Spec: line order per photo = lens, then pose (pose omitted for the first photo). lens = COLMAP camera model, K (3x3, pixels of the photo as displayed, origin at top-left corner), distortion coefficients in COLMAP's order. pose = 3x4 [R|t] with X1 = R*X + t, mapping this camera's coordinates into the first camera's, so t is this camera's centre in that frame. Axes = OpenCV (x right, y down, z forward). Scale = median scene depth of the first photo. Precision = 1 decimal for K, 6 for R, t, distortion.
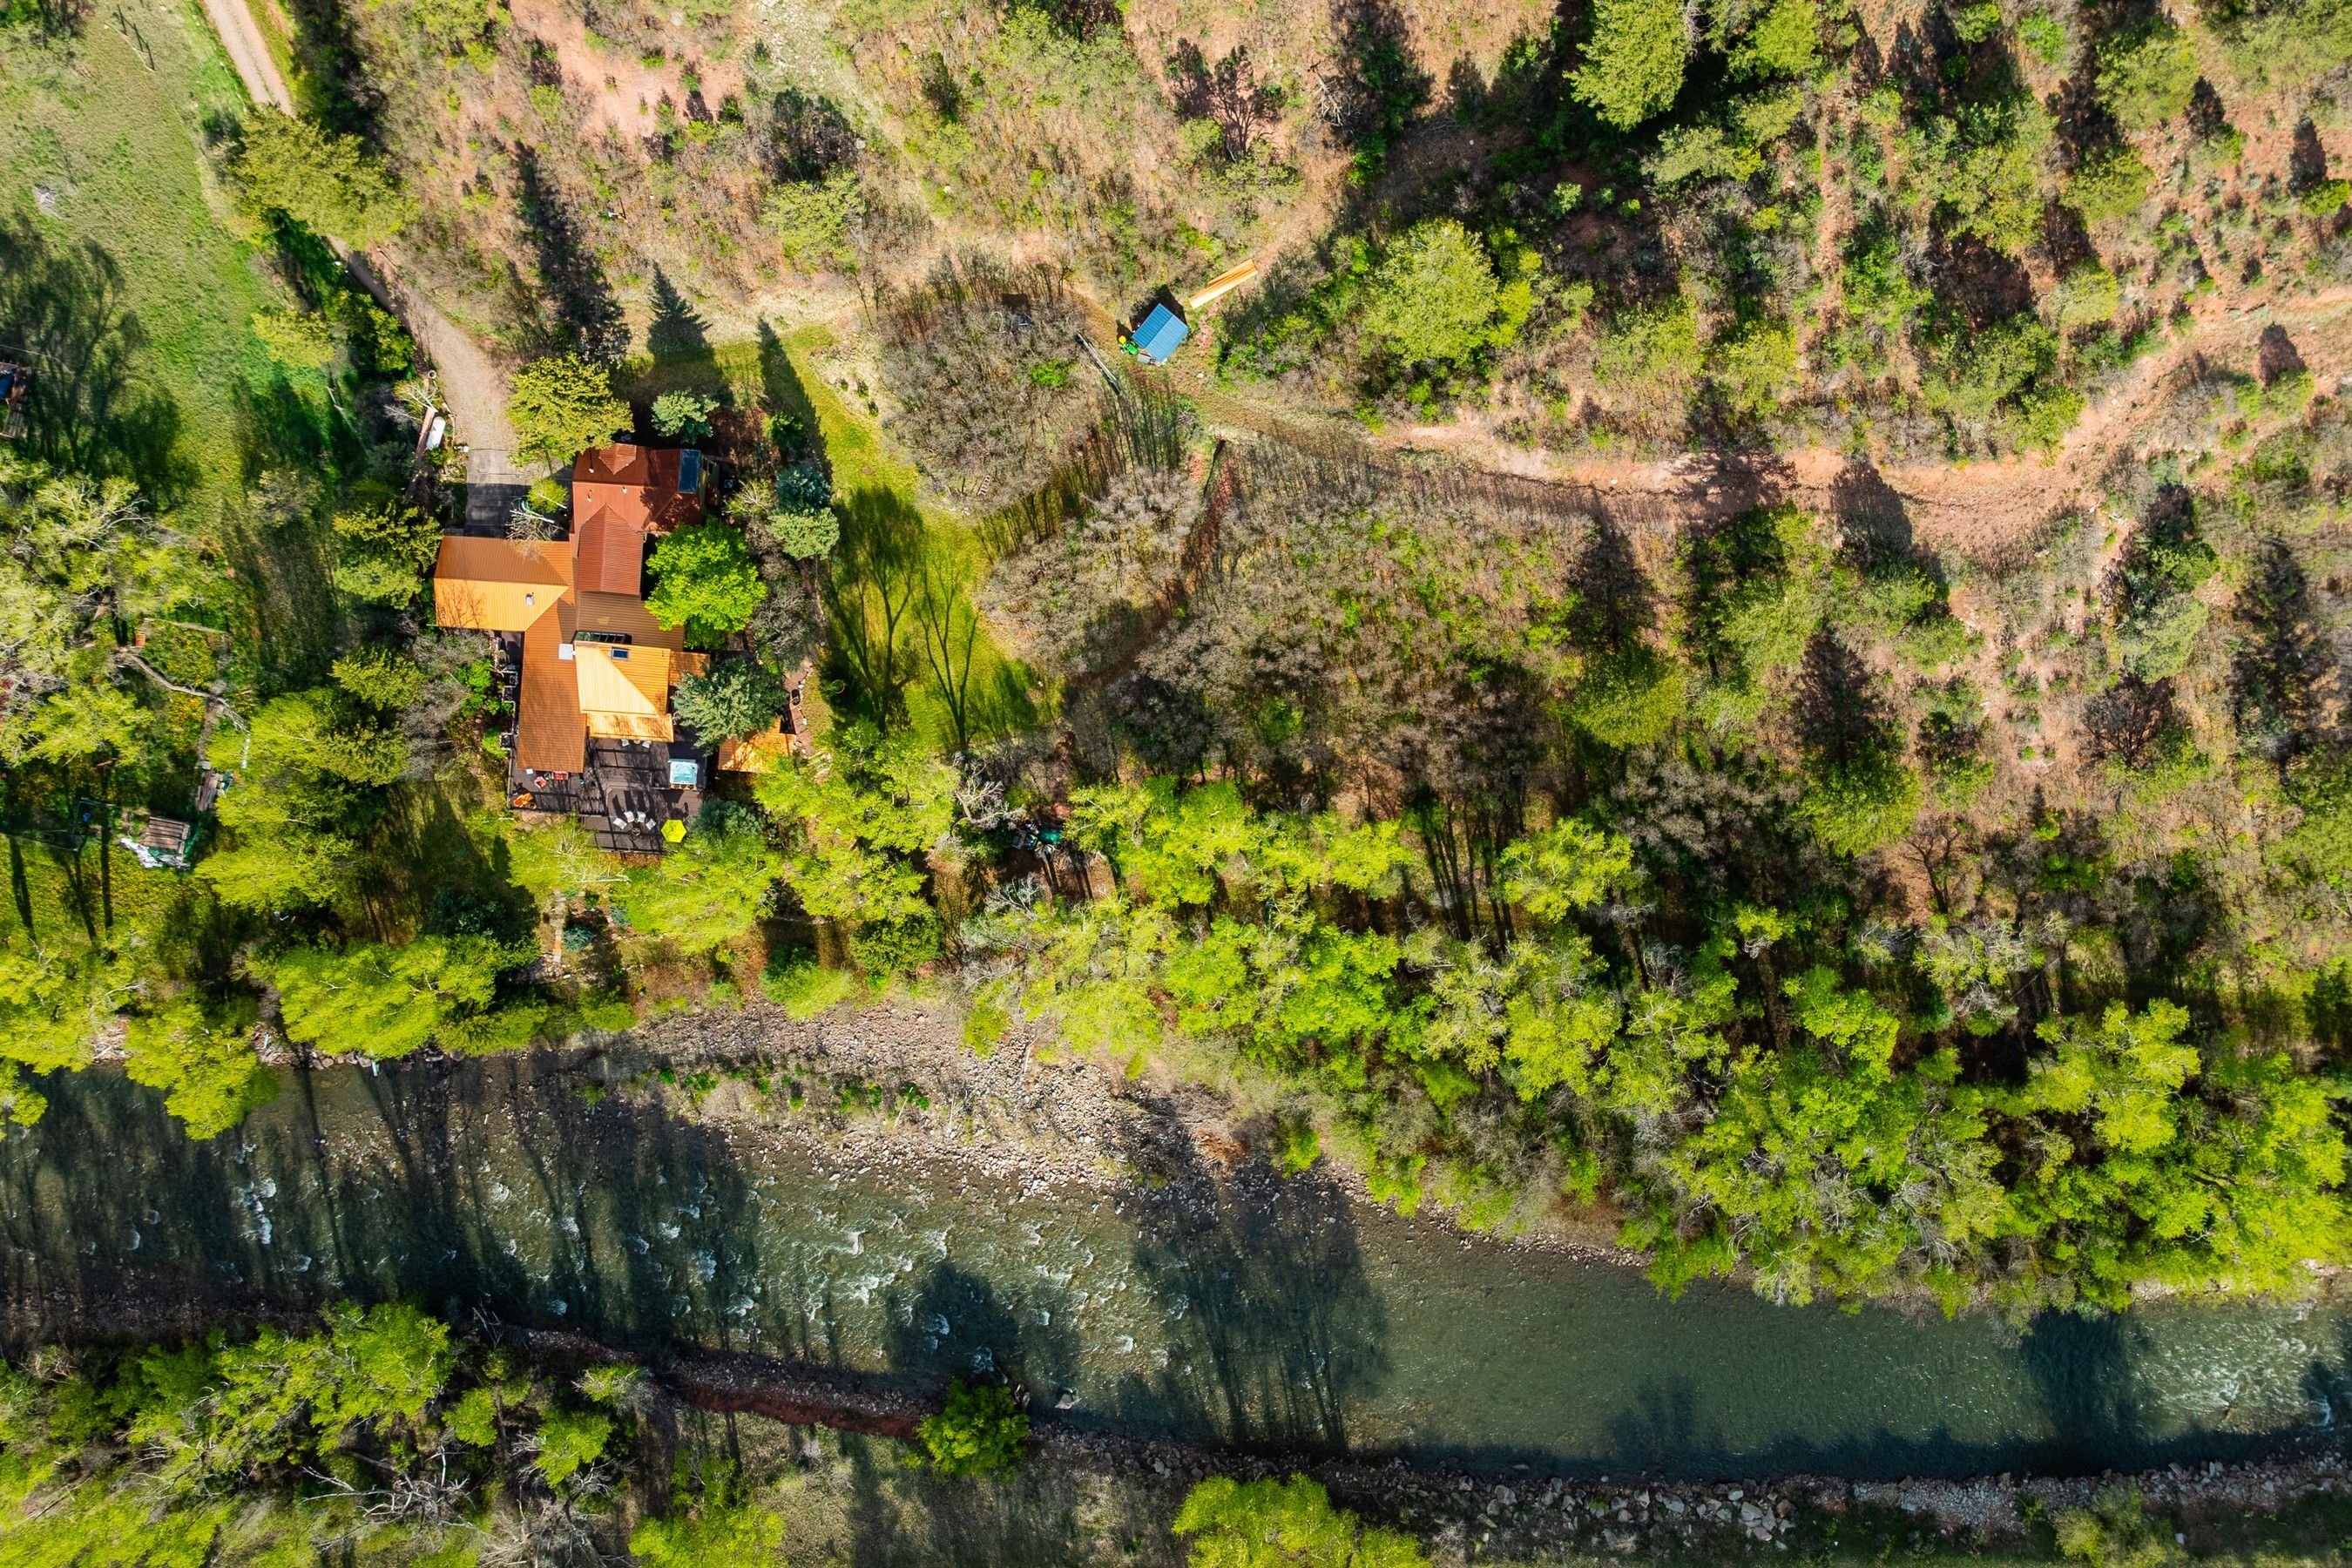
lens RADIAL K [[1857.3, 0, 1178.7], [0, 1857.3, 800.0], [0, 0, 1]] dist [-0.009587, -0.017676]
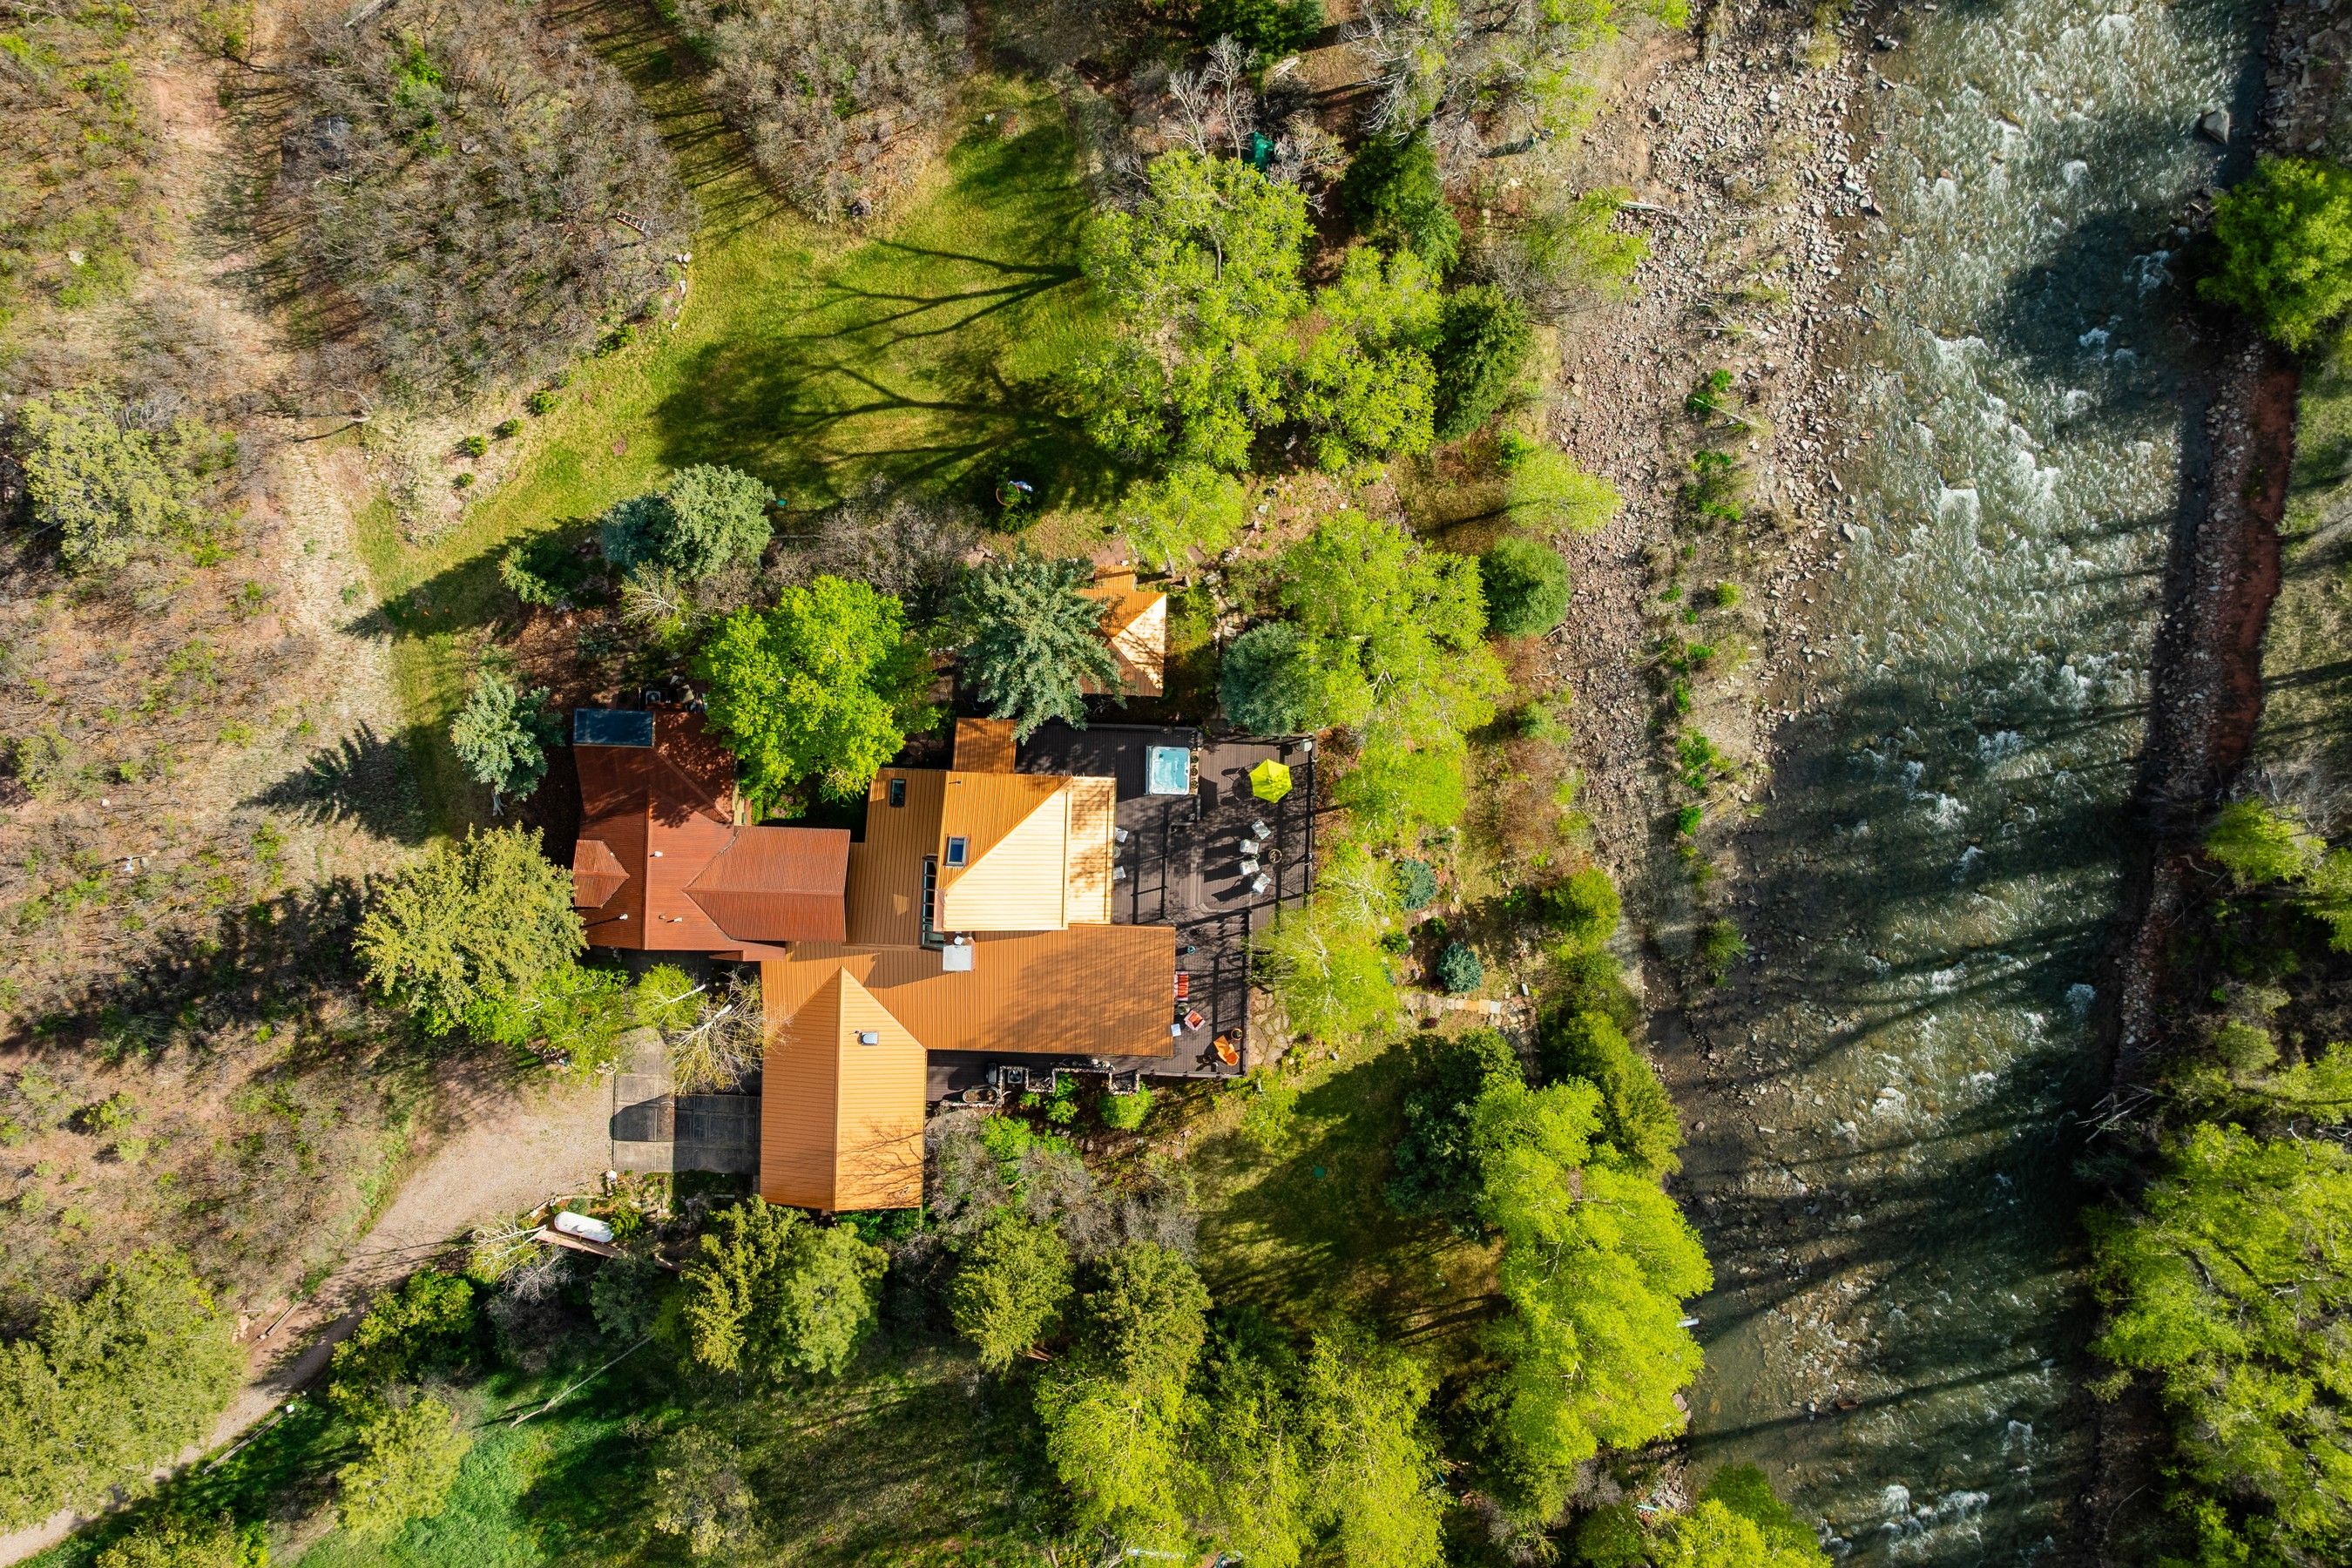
lens RADIAL K [[1857.3, 0, 1176.8], [0, 1857.3, 779.4], [0, 0, 1]] dist [-0.009587, -0.017676]
pose [[-0.031046, -0.999505, -0.005182, -0.267649], [0.999516, -0.031055, 0.001786, -0.013806], [-0.001946, -0.005124, 0.999985, 0.435670]]
